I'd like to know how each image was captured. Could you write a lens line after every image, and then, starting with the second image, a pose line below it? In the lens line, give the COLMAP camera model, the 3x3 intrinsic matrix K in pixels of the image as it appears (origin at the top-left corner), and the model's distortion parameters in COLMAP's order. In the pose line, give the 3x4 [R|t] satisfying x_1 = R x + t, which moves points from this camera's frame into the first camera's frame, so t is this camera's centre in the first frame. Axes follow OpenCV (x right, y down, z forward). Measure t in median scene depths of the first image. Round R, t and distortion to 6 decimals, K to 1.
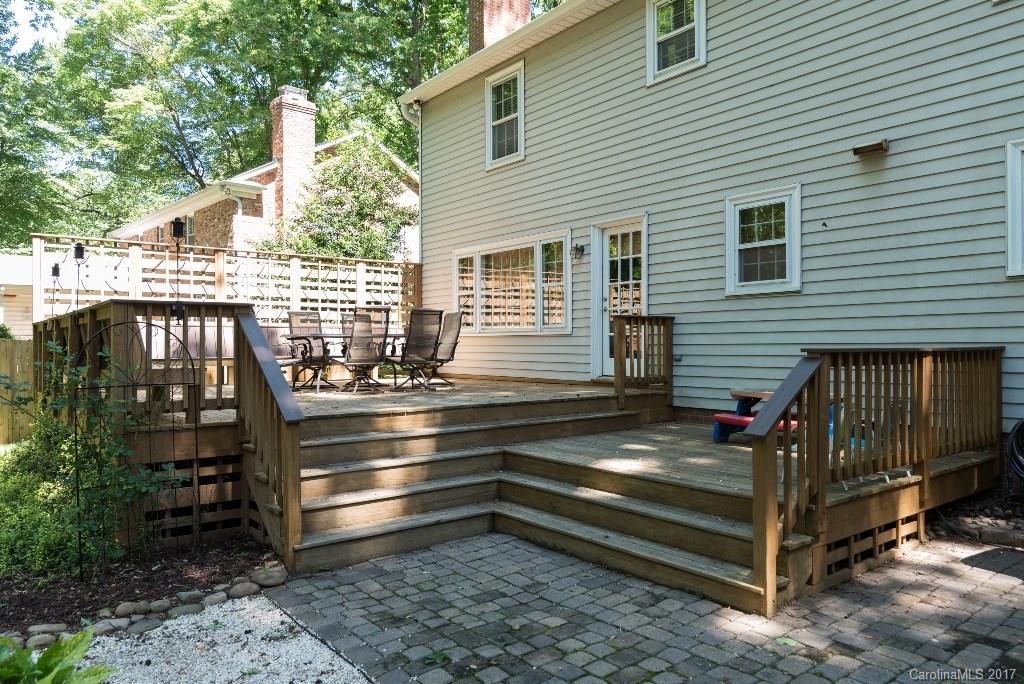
lens RADIAL K [[726.0, 0, 512.6], [0, 726.0, 343.4], [0, 0, 1]] dist [0.005200, -0.002421]
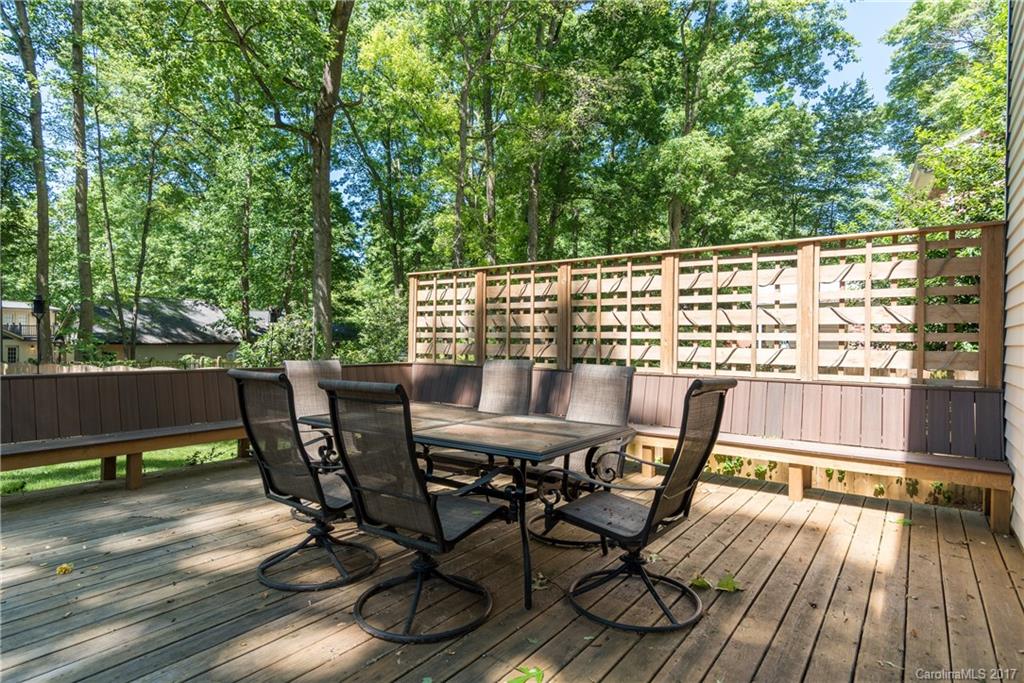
lens RADIAL K [[565.6, 0, 511.5], [0, 565.6, 343.8], [0, 0, 1]] dist [-0.000574, -0.000147]
pose [[0.274111, 0.015505, -0.961573, 0.277301], [0.004859, 0.999835, 0.017507, -0.078358], [0.961686, -0.009471, 0.273991, 1.140384]]
